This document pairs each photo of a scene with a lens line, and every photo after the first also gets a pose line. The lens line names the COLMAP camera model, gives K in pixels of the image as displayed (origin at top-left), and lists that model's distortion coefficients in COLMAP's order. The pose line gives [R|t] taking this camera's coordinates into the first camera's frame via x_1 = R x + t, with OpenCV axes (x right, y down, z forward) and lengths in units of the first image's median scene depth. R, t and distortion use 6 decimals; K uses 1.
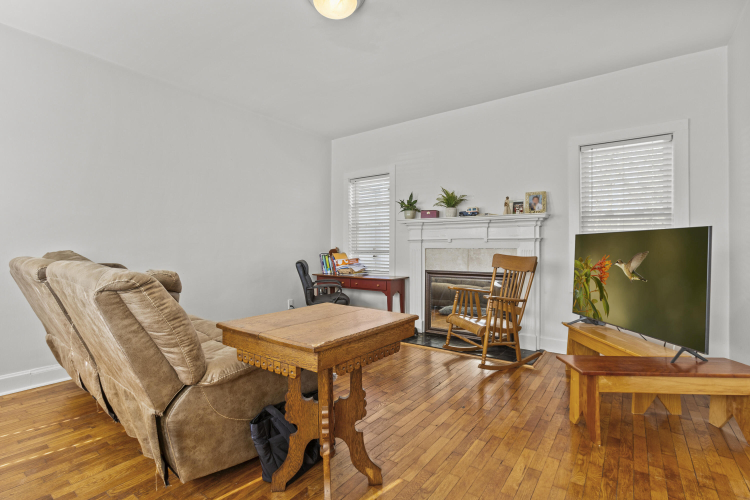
lens RADIAL K [[361.9, 0, 375.5], [0, 361.9, 250.6], [0, 0, 1]] dist [-0.001965, 0.000033]
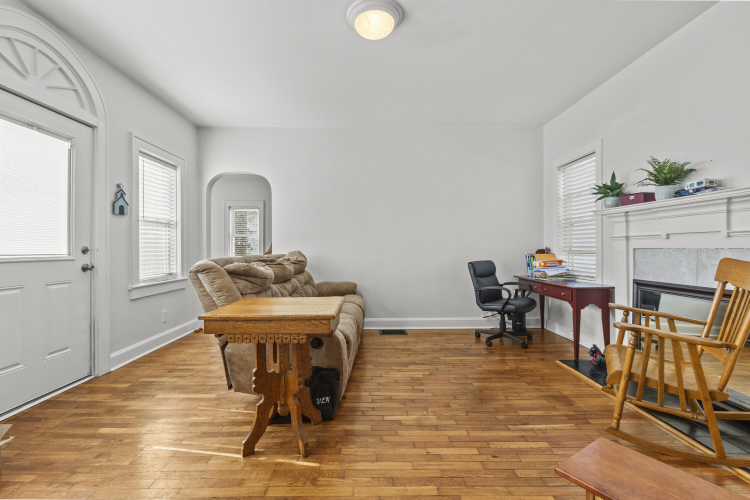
lens RADIAL K [[343.1, 0, 373.9], [0, 343.1, 247.0], [0, 0, 1]] dist [0.003492, 0.000748]
pose [[0.582516, -0.006211, -0.812796, 0.386063], [-0.000207, 0.999970, -0.007790, -0.003202], [0.812819, 0.004706, 0.582497, 0.204218]]
